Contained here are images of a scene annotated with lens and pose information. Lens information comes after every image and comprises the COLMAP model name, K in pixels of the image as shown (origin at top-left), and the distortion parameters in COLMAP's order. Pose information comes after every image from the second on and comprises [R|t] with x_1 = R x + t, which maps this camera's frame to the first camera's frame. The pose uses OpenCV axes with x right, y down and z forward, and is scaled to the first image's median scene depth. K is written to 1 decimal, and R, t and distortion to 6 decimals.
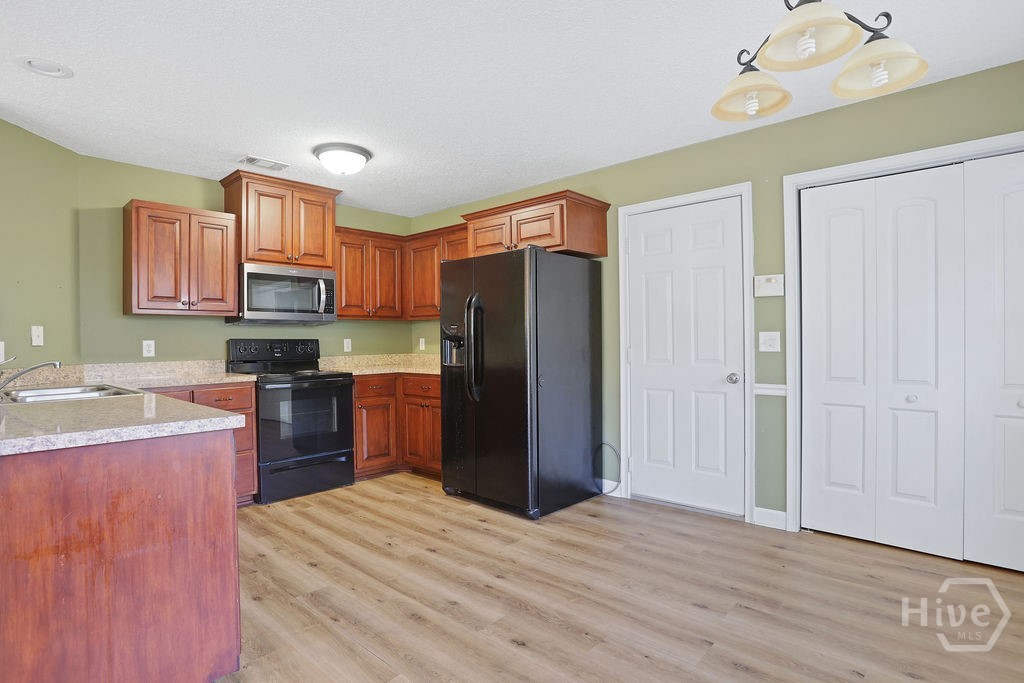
lens RADIAL K [[531.6, 0, 506.3], [0, 531.6, 343.5], [0, 0, 1]] dist [-0.034185, 0.000586]
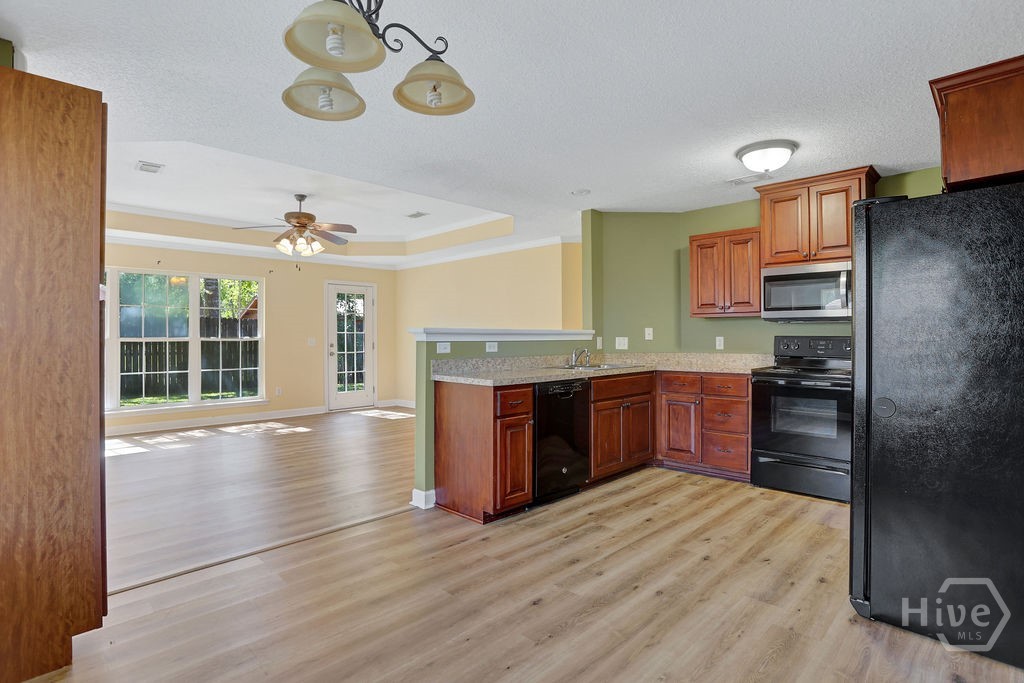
lens RADIAL K [[506.6, 0, 511.7], [0, 506.6, 336.6], [0, 0, 1]] dist [-0.045824, 0.000408]
pose [[-0.036121, 0.007249, -0.999321, 0.577471], [-0.004373, 0.999963, 0.007412, -0.013464], [0.999338, 0.004637, -0.036088, 0.502930]]
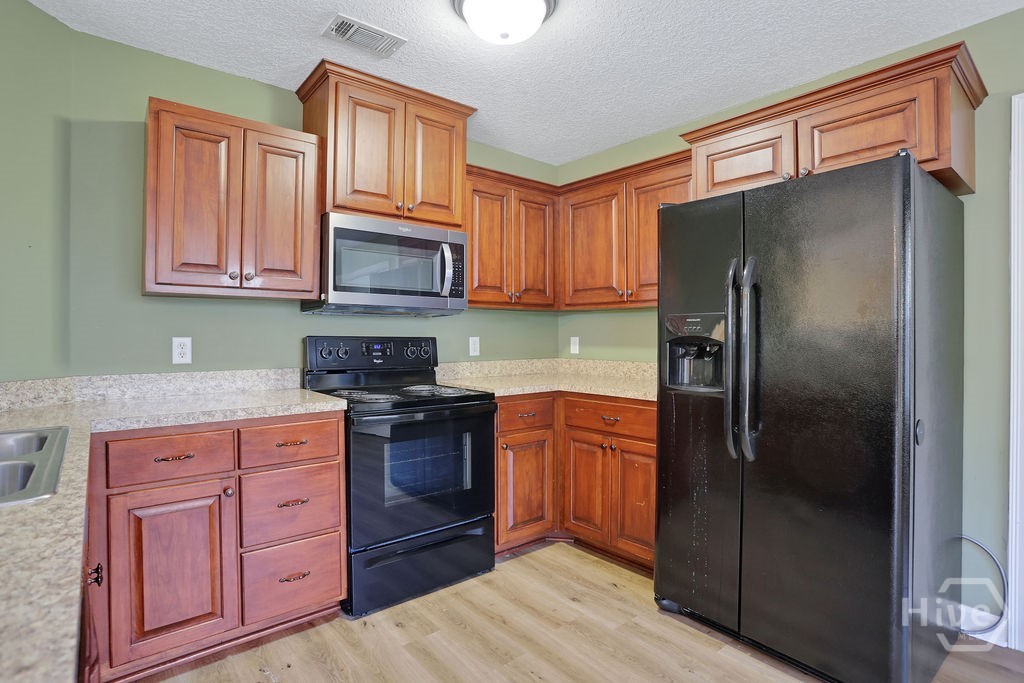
lens RADIAL K [[506.6, 0, 511.7], [0, 506.6, 336.6], [0, 0, 1]] dist [-0.045824, 0.000408]
pose [[0.992131, 0.011122, -0.124712, -0.211933], [-0.011813, 0.999919, -0.004804, -0.008402], [0.124648, 0.006239, 0.992181, 0.444956]]
